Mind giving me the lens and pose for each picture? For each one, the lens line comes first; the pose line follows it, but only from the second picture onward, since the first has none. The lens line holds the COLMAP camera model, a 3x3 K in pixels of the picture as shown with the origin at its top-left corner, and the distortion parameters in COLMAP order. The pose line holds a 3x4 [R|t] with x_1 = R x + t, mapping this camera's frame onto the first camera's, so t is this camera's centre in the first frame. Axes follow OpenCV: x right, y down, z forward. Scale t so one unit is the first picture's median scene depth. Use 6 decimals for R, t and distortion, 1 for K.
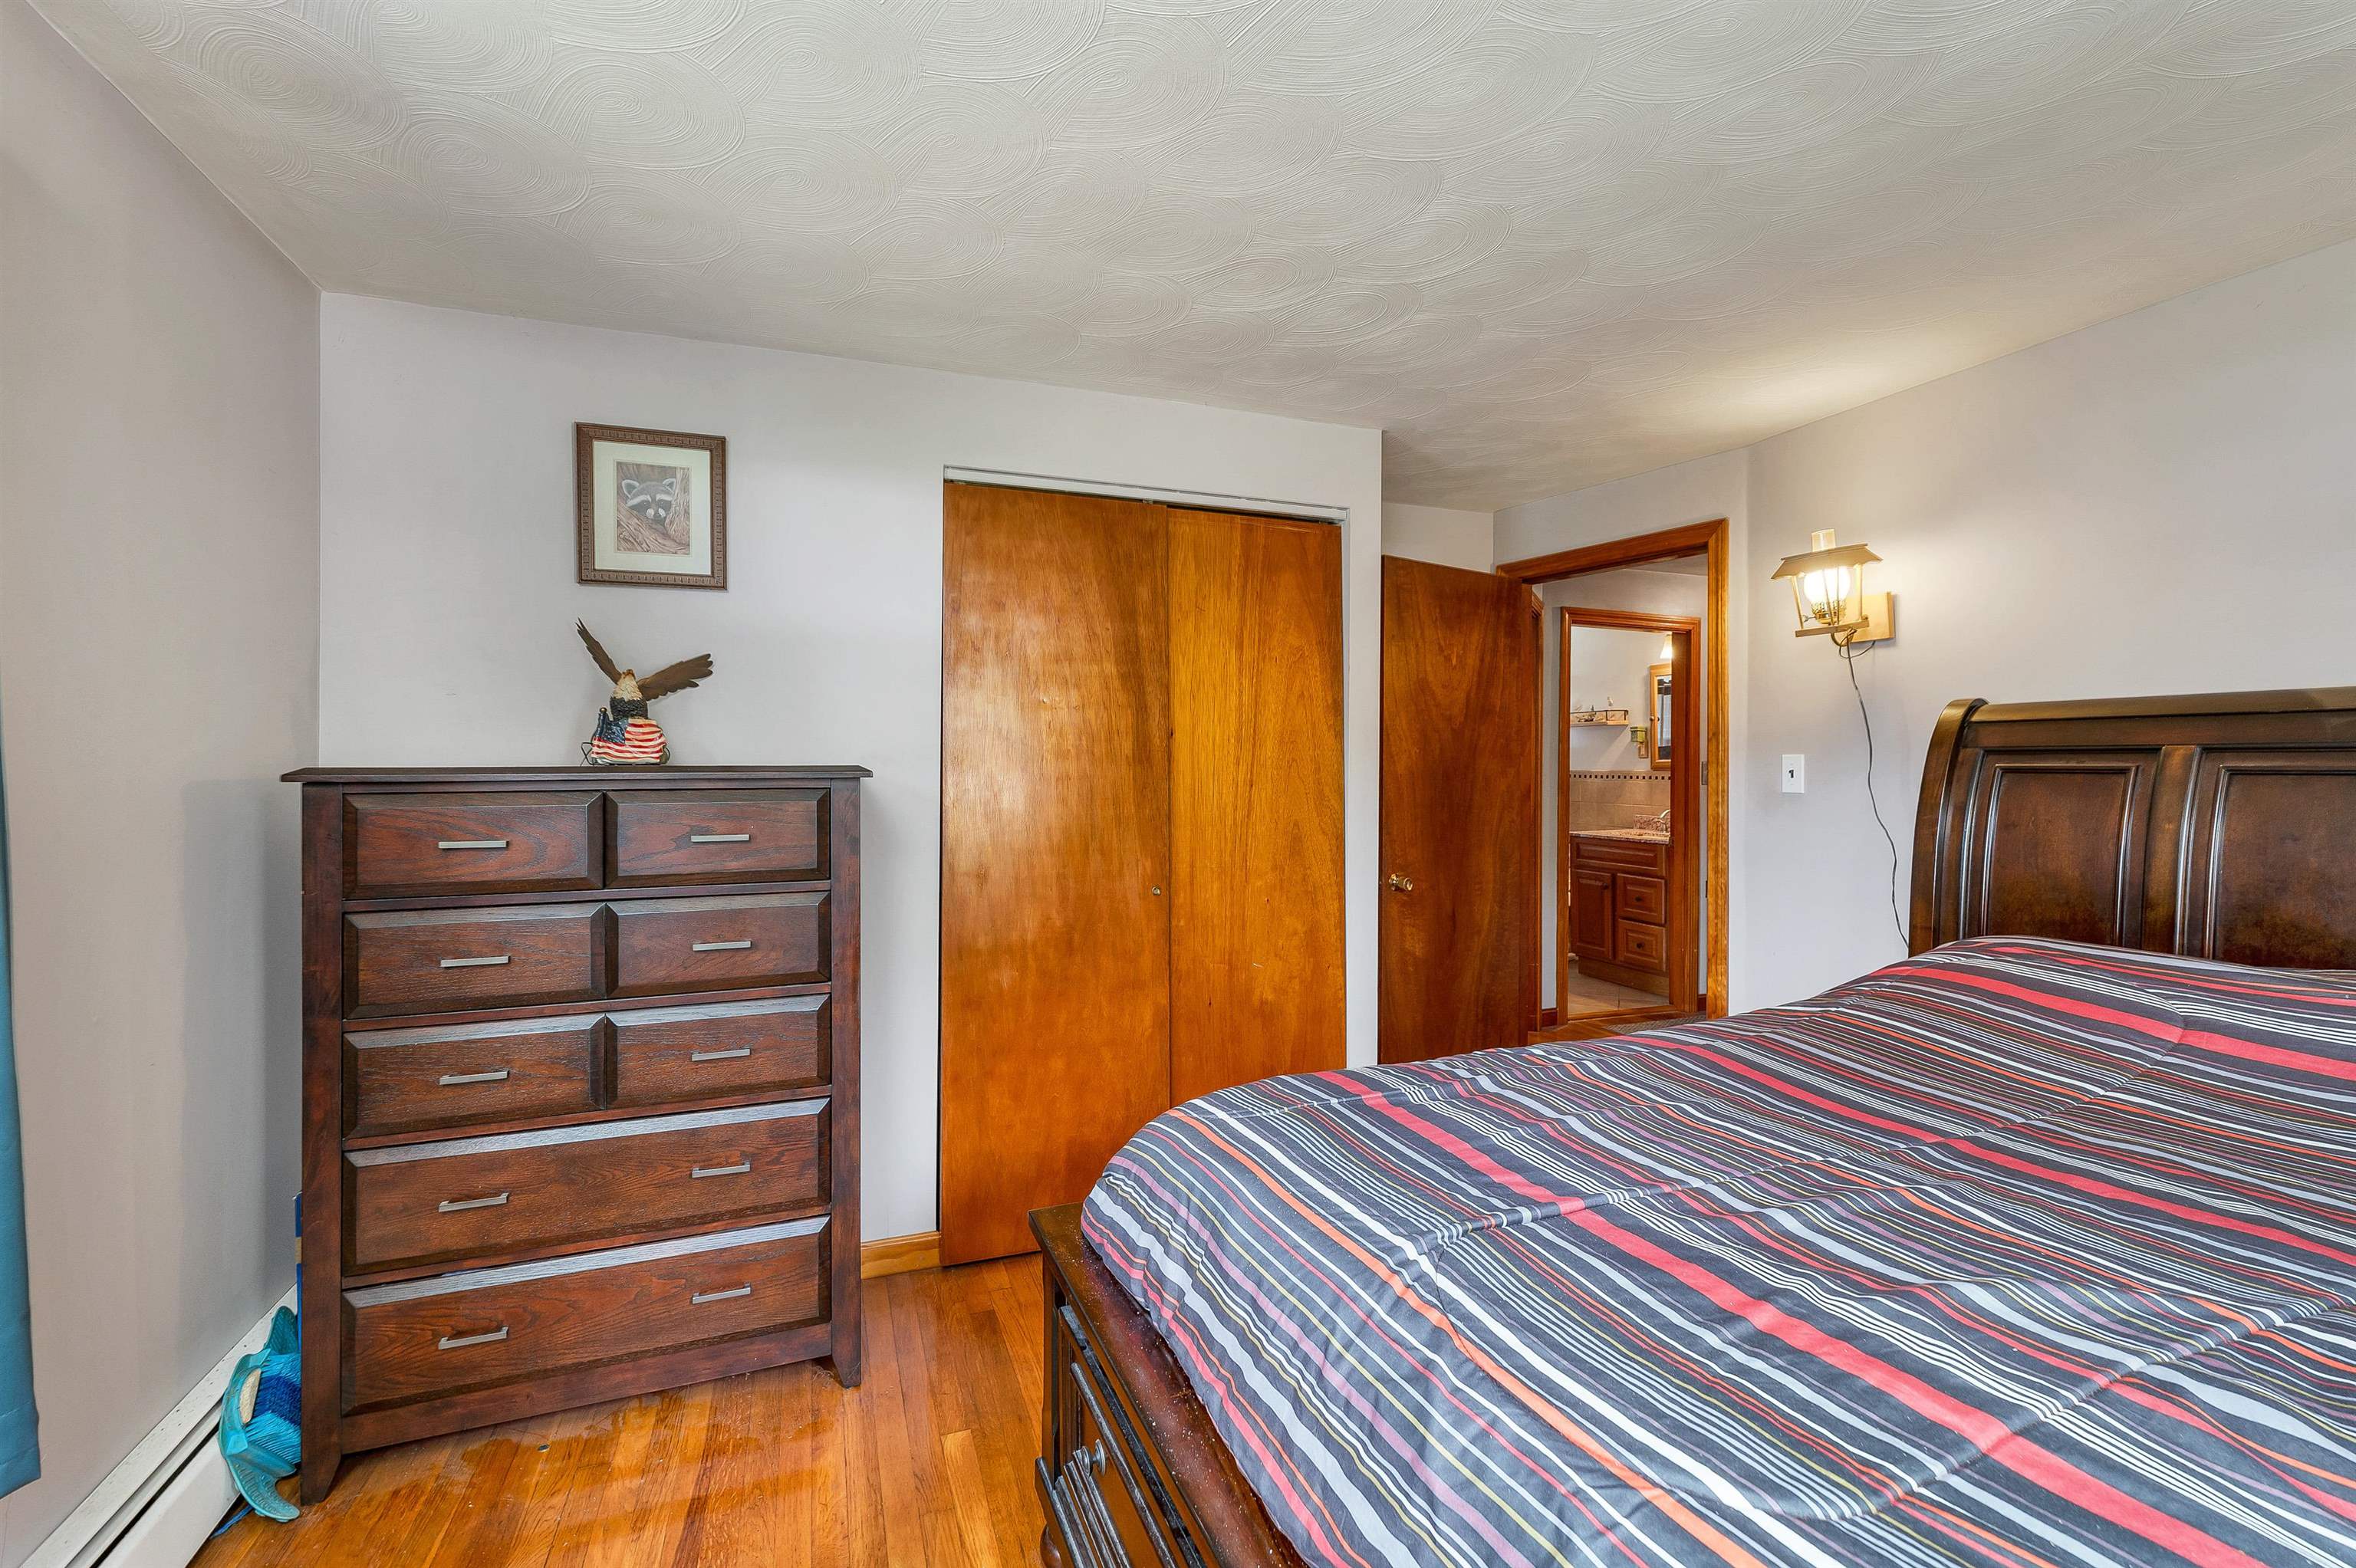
lens RADIAL K [[1013.9, 0, 1180.9], [0, 1013.9, 780.0], [0, 0, 1]] dist [-0.001511, -0.000006]
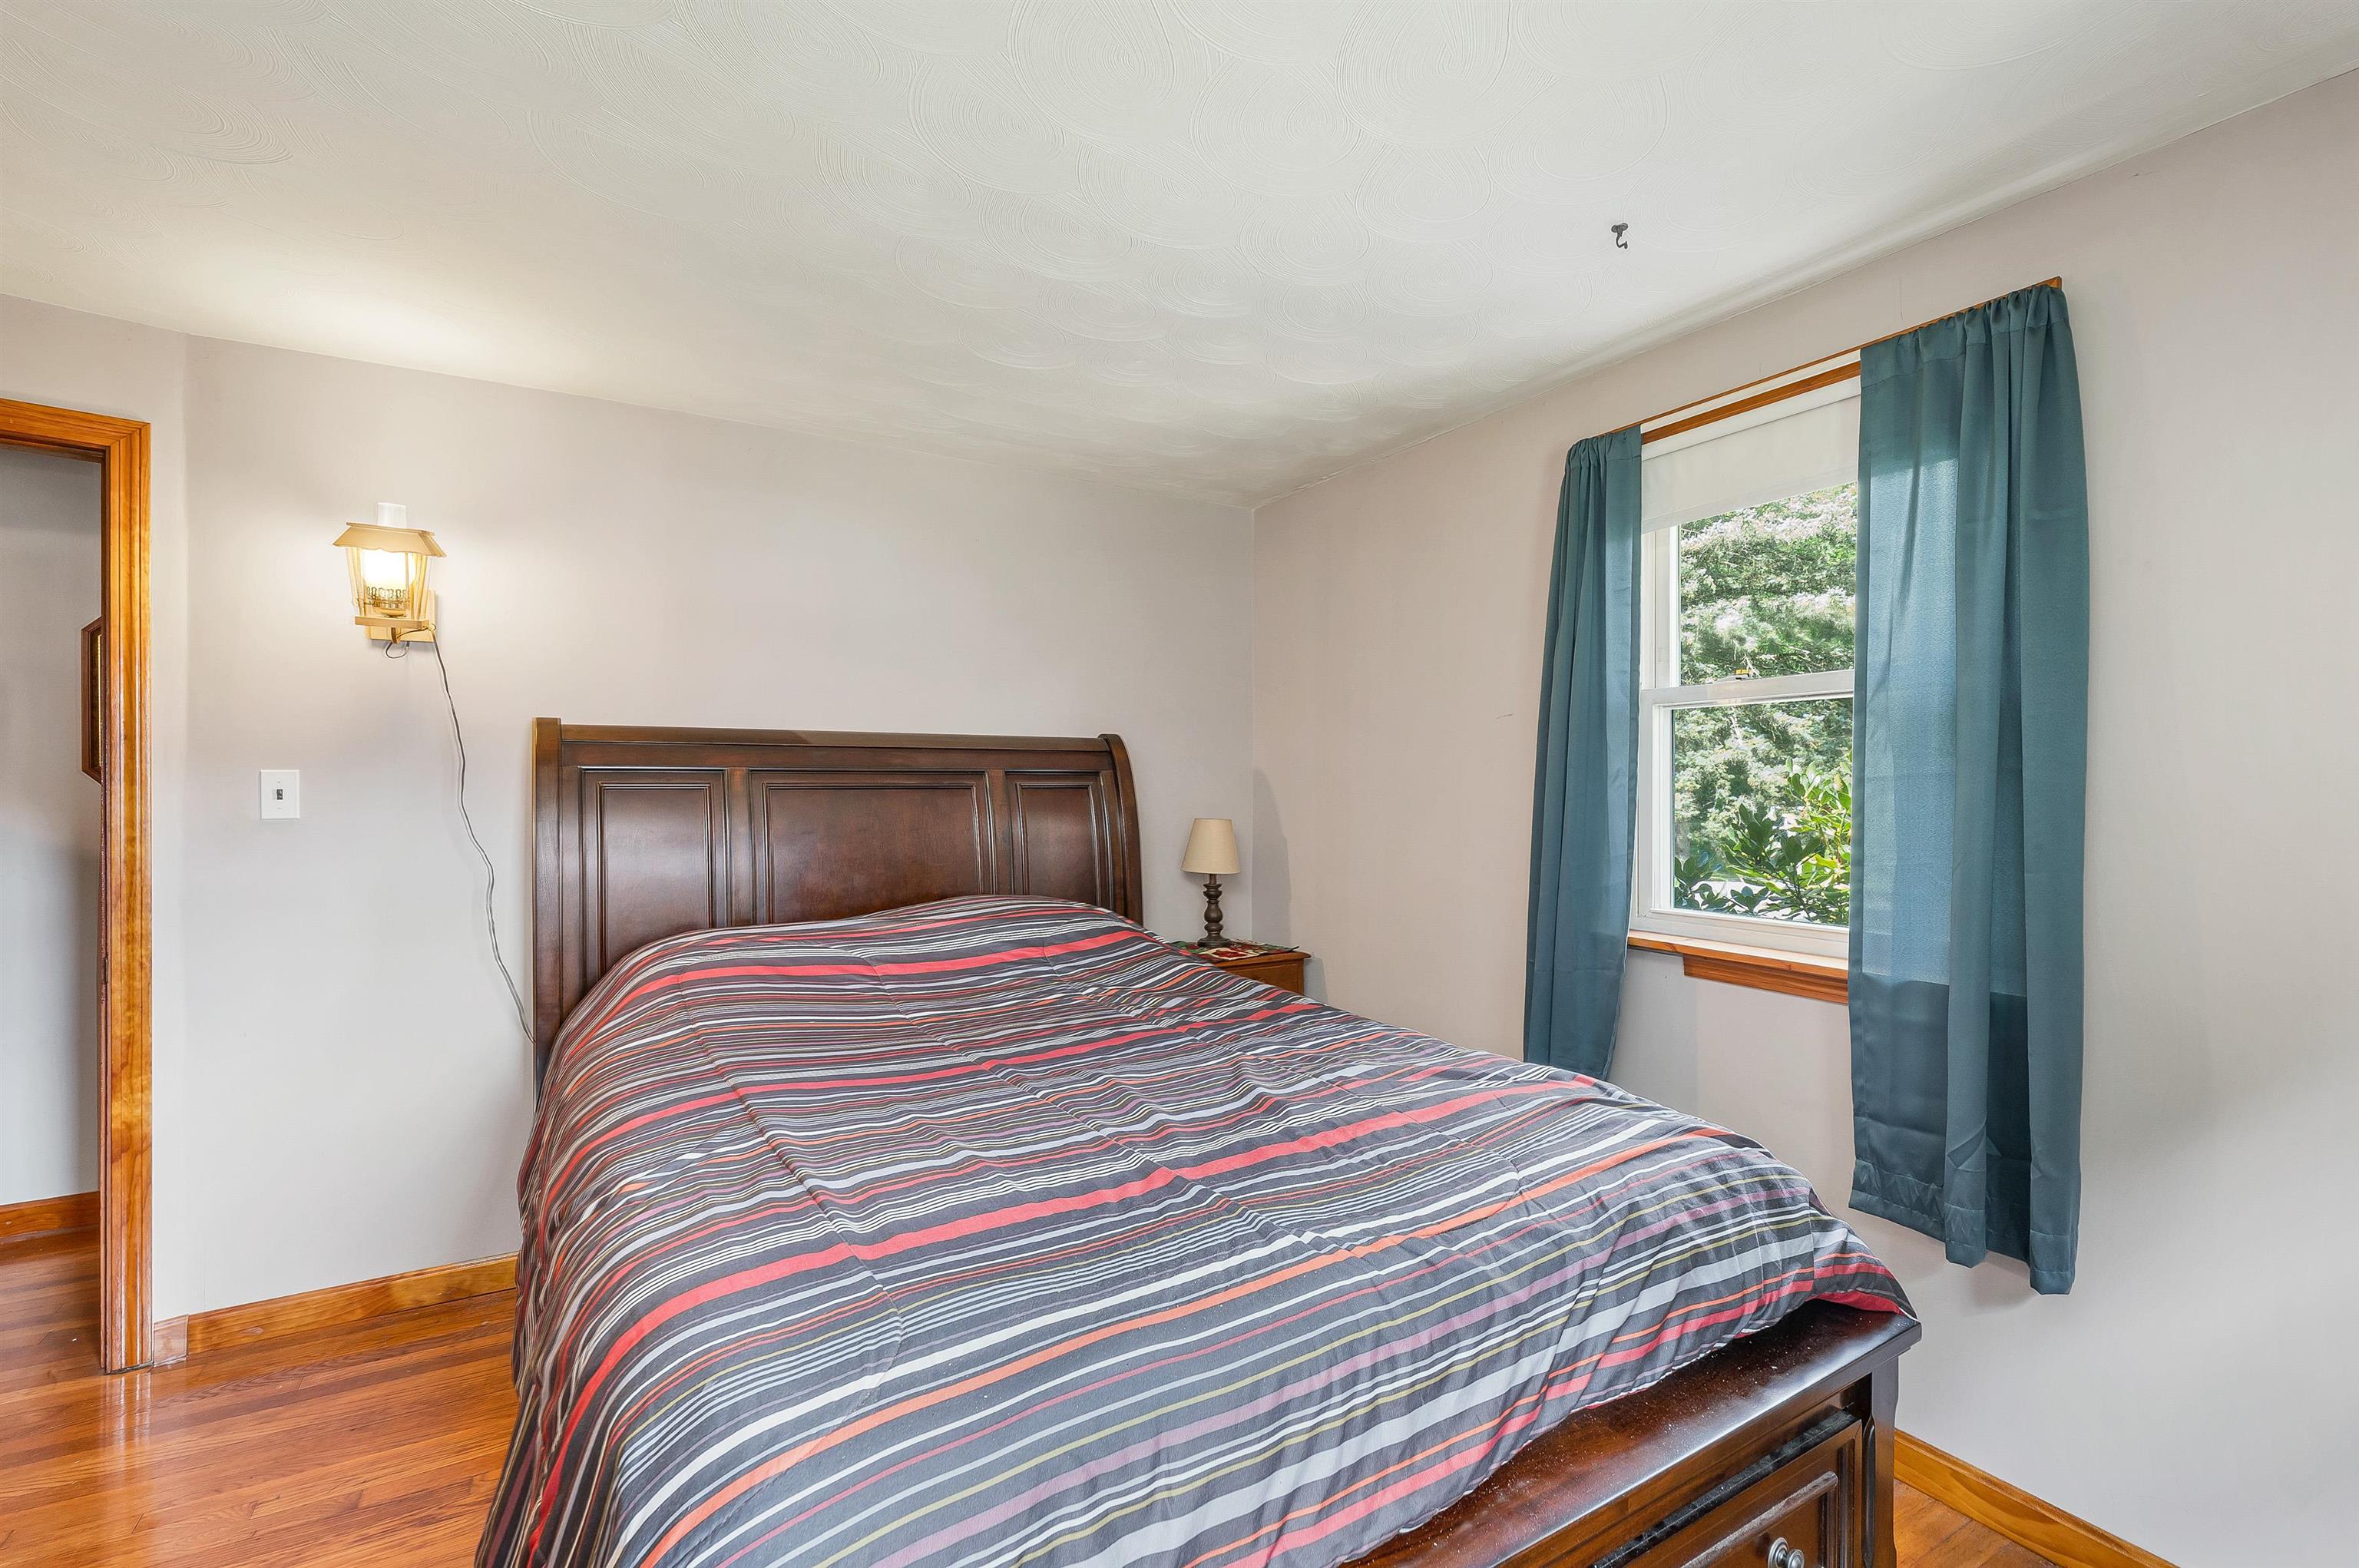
lens RADIAL K [[1015.3, 0, 1182.4], [0, 1015.3, 780.0], [0, 0, 1]] dist [-0.001511, -0.000006]
pose [[-0.174228, -0.000069, 0.984705, -0.636881], [0.015729, 0.999872, 0.002853, -0.019600], [-0.984580, 0.015985, -0.174205, 1.025268]]
